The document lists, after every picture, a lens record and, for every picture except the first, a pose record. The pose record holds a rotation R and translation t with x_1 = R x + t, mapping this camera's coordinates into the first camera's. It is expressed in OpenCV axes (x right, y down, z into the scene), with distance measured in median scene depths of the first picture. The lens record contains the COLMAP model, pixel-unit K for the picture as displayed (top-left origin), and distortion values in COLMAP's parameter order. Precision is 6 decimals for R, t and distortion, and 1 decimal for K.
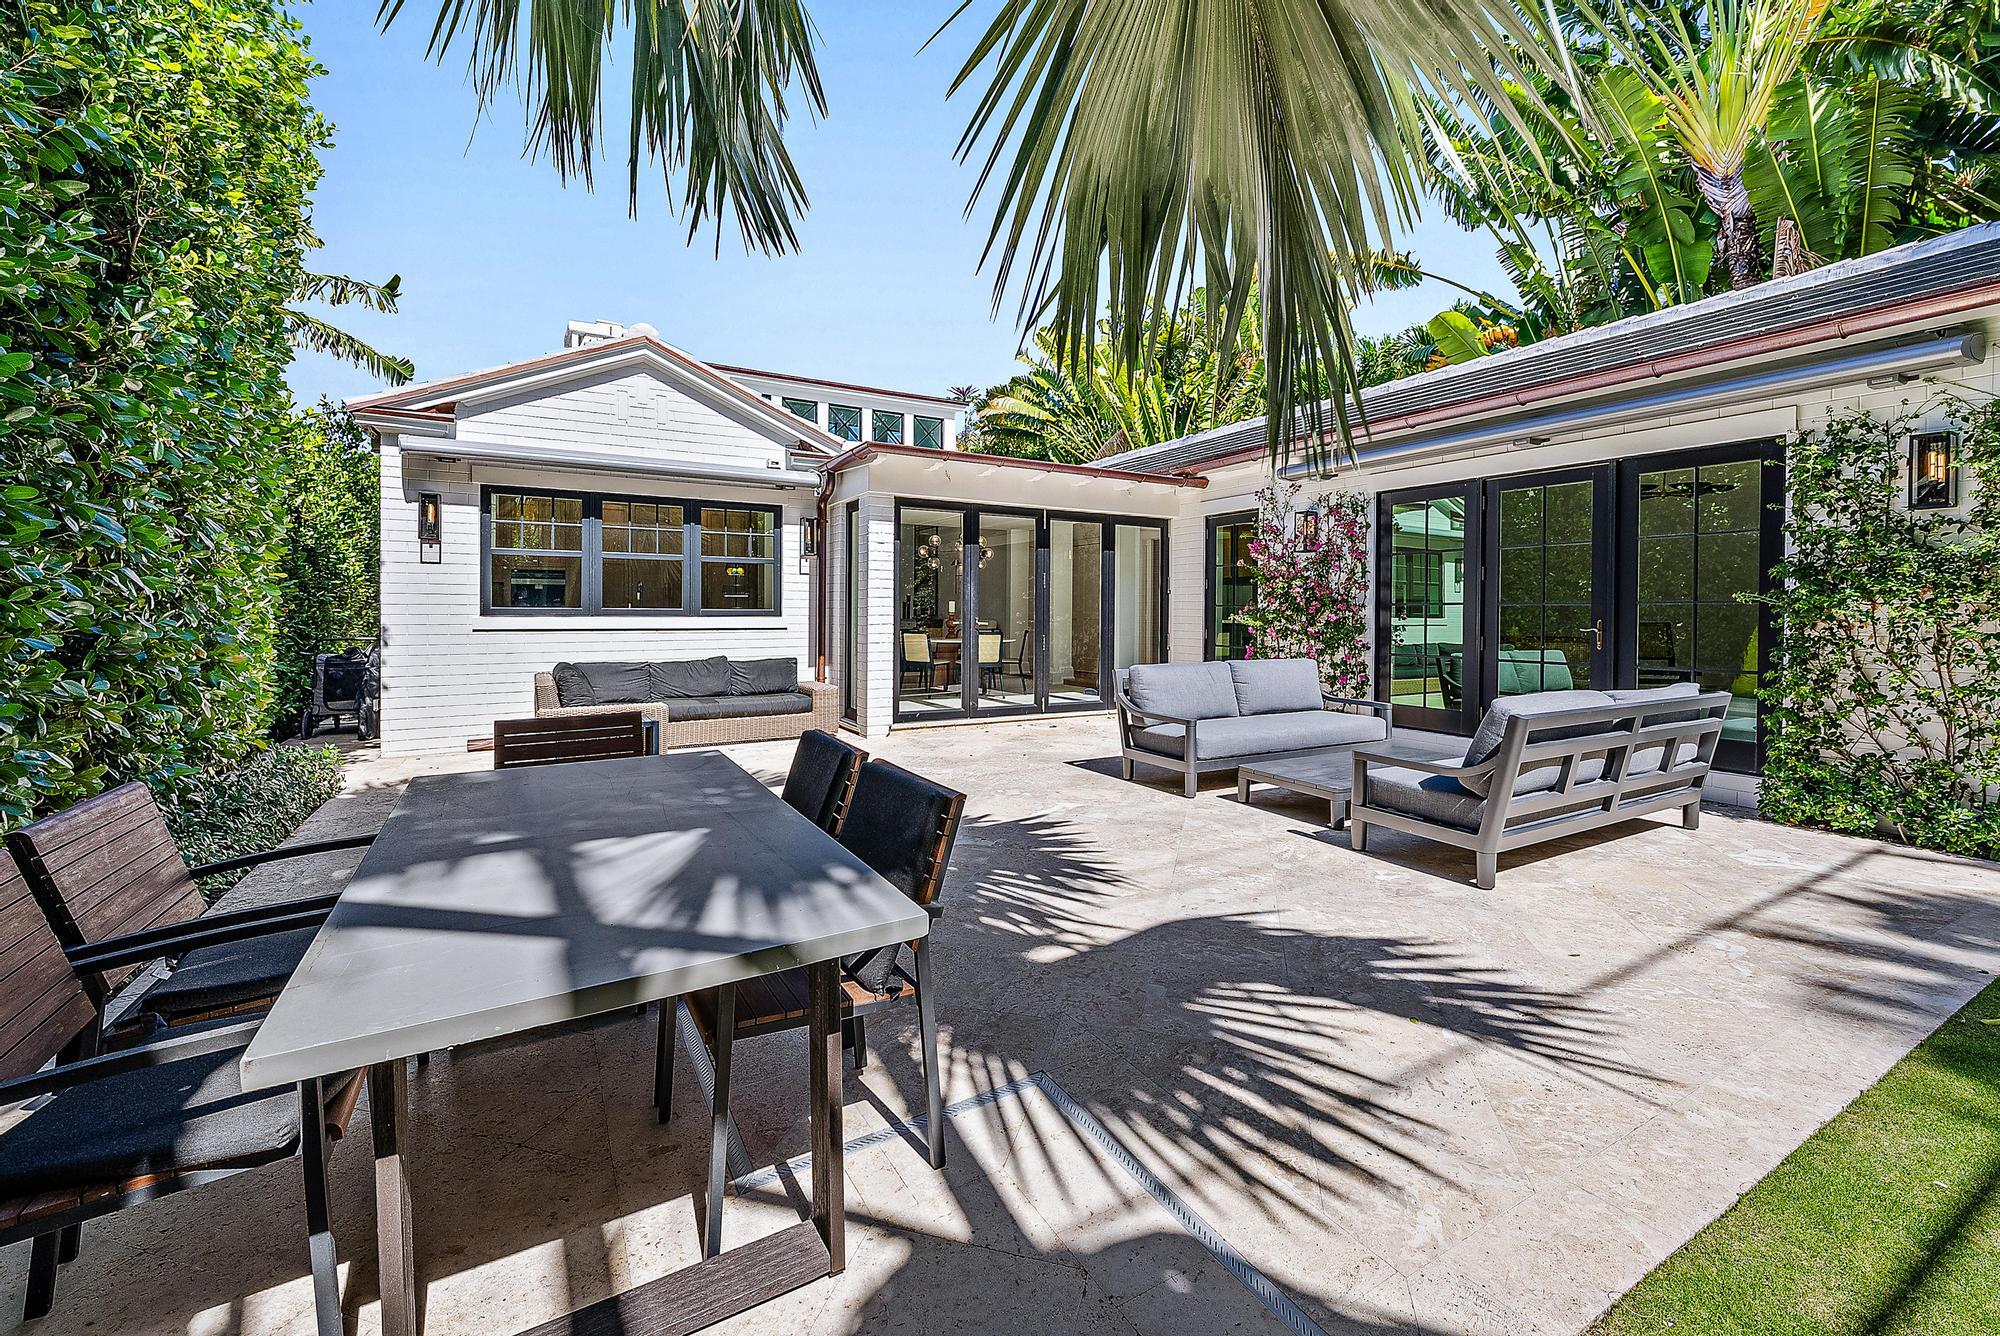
lens RADIAL K [[801.9, 0, 1010.6], [0, 801.9, 622.9], [0, 0, 1]] dist [-0.000812, -0.000069]
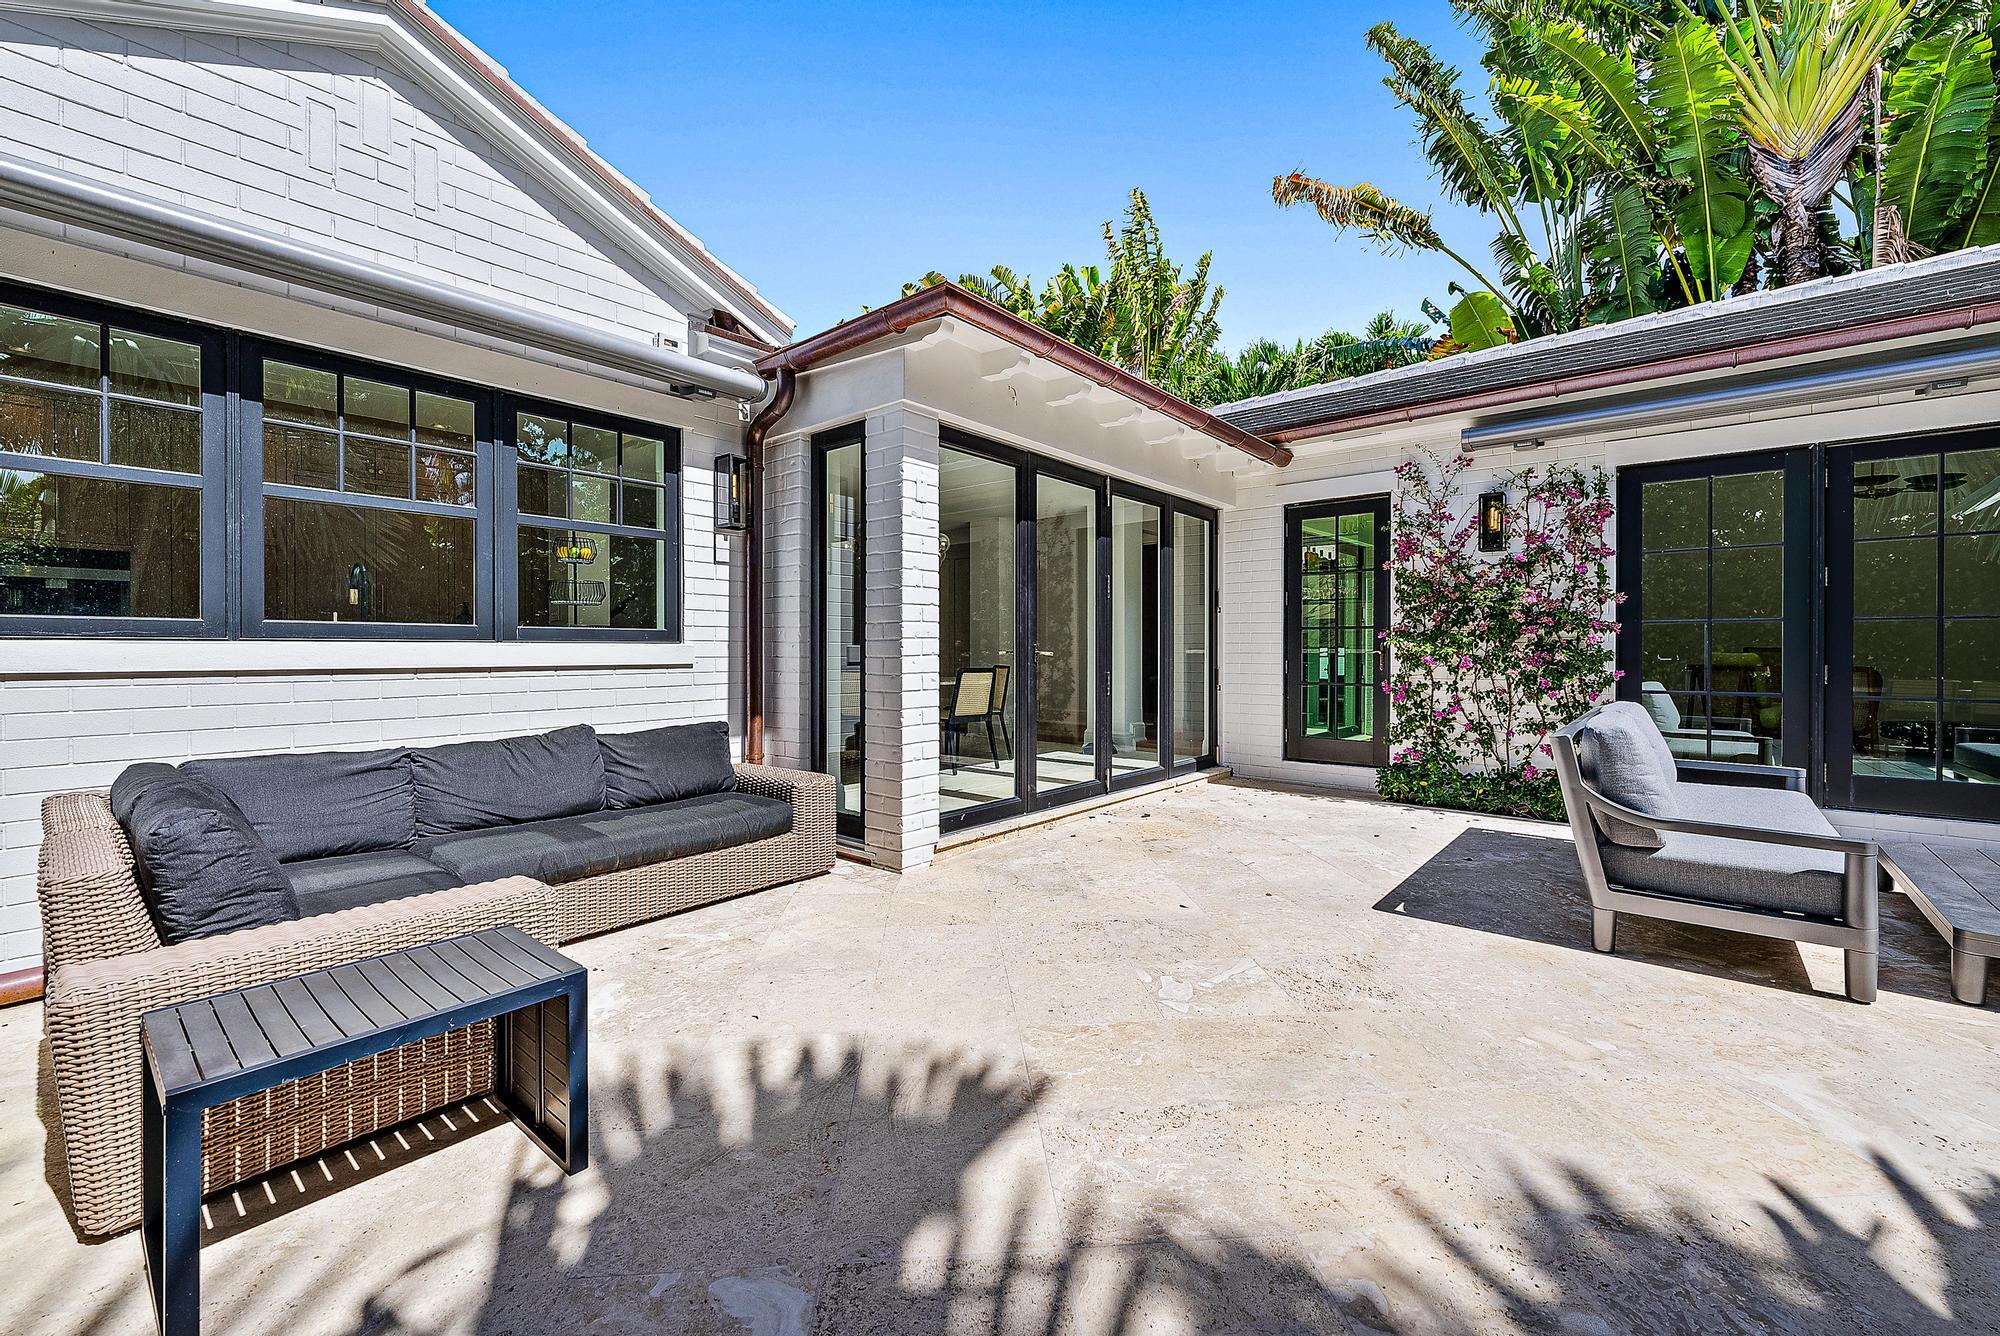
lens RADIAL K [[794.6, 0, 996.5], [0, 794.6, 656.7], [0, 0, 1]] dist [0.000059, -0.000242]
pose [[0.941763, -0.006926, 0.336206, -0.270930], [0.008127, 0.999965, -0.002165, 0.003899], [-0.336180, 0.004771, 0.941786, 0.454201]]
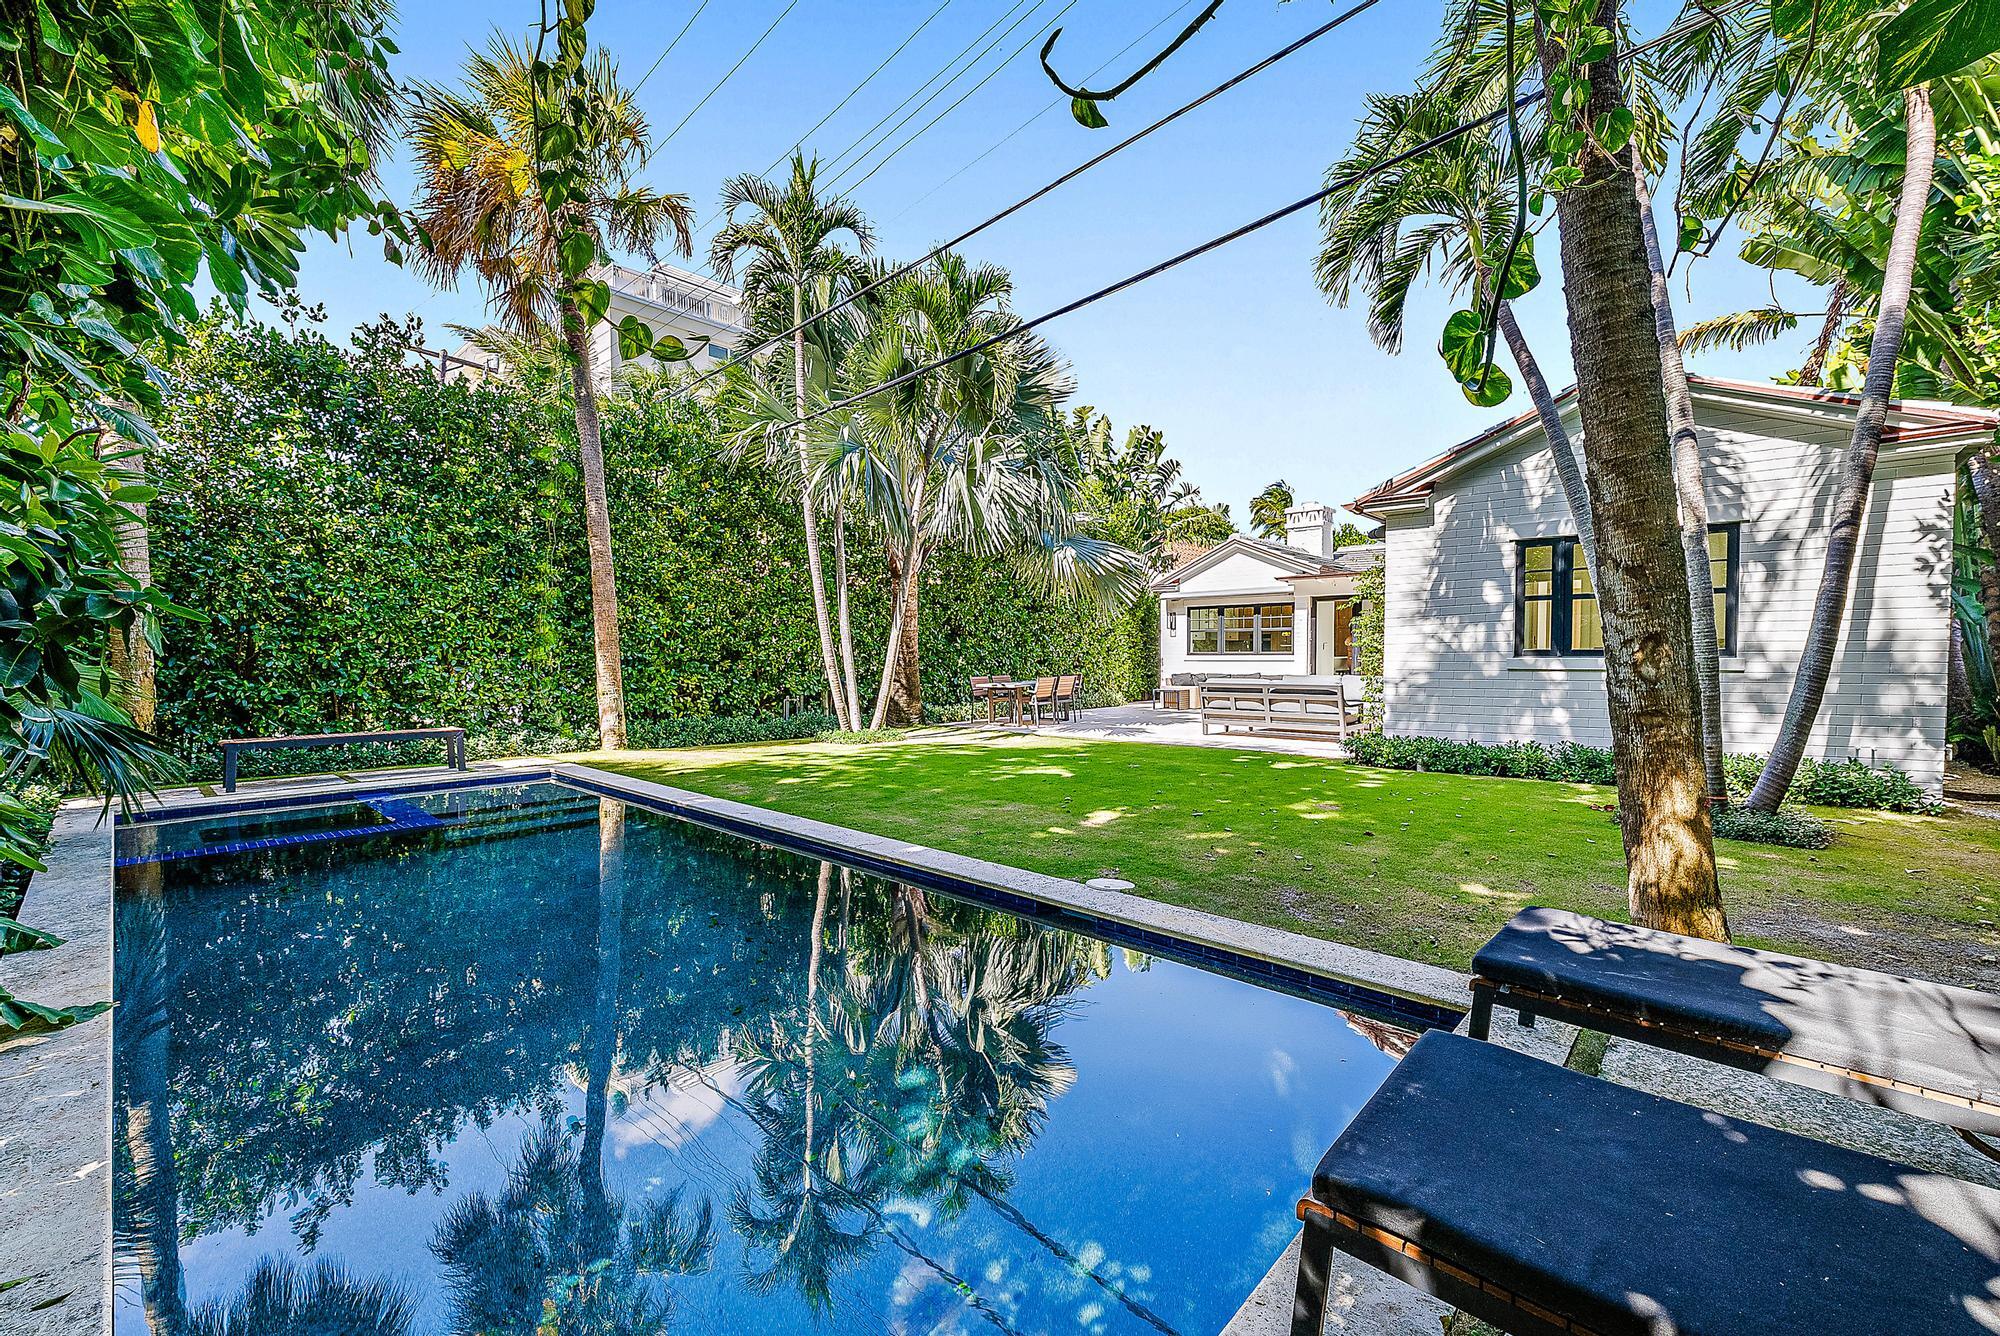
lens RADIAL K [[794.6, 0, 996.5], [0, 794.6, 656.7], [0, 0, 1]] dist [0.000059, -0.000242]
pose [[0.280697, -0.005976, -0.959778, 1.526423], [-0.006600, 0.999945, -0.008156, 0.017036], [0.959774, 0.008624, 0.280642, -0.322609]]
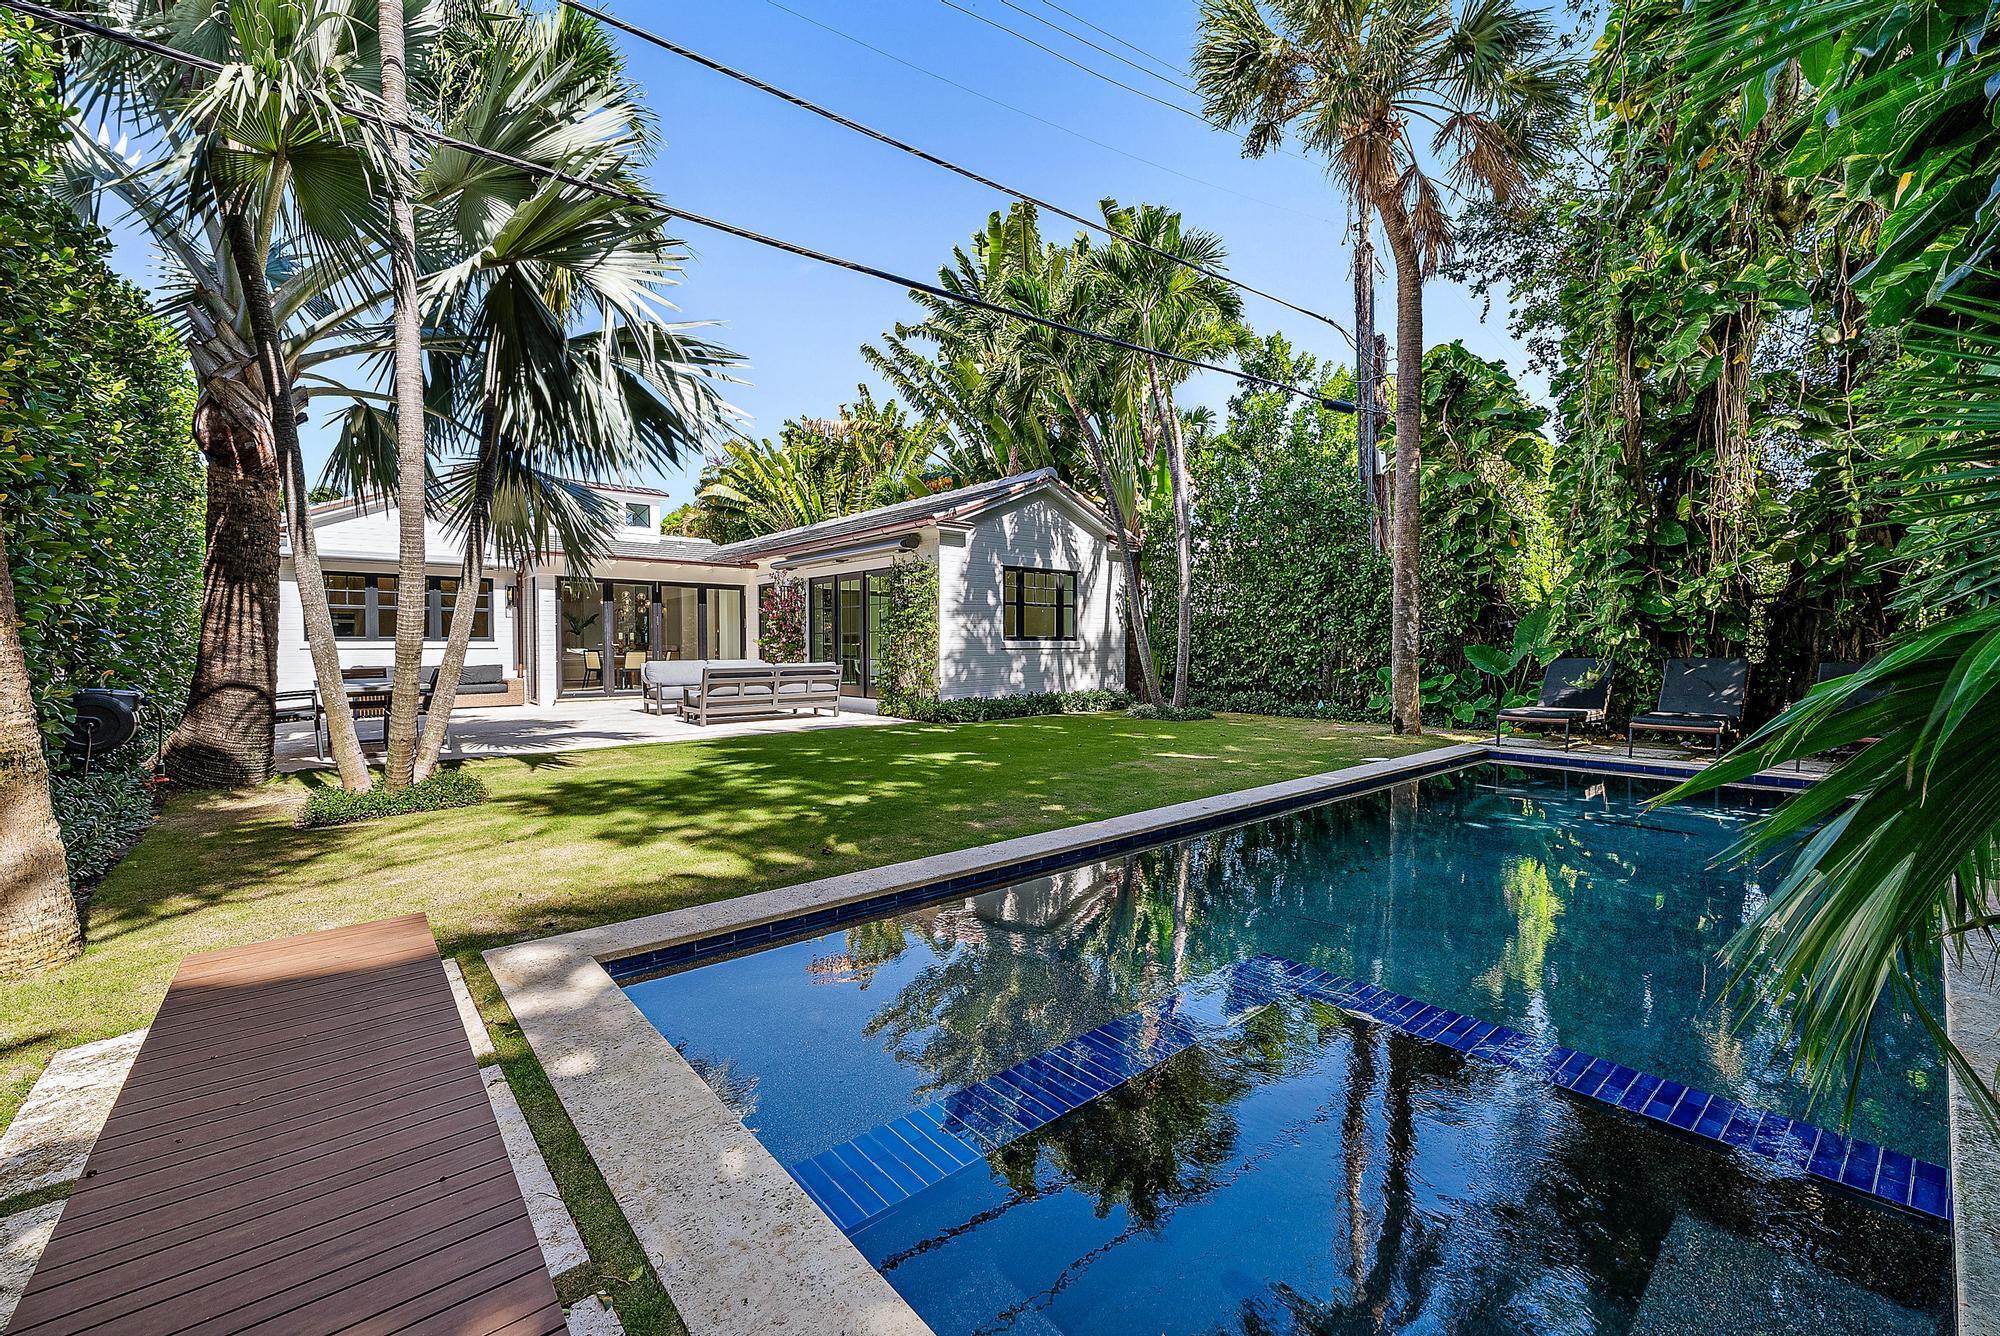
lens RADIAL K [[794.6, 0, 996.5], [0, 794.6, 656.7], [0, 0, 1]] dist [0.000059, -0.000242]
pose [[0.984032, -0.007338, 0.177841, 0.495280], [0.007450, 0.999972, 0.000037, 0.034320], [-0.177837, 0.001288, 0.984059, -0.921339]]
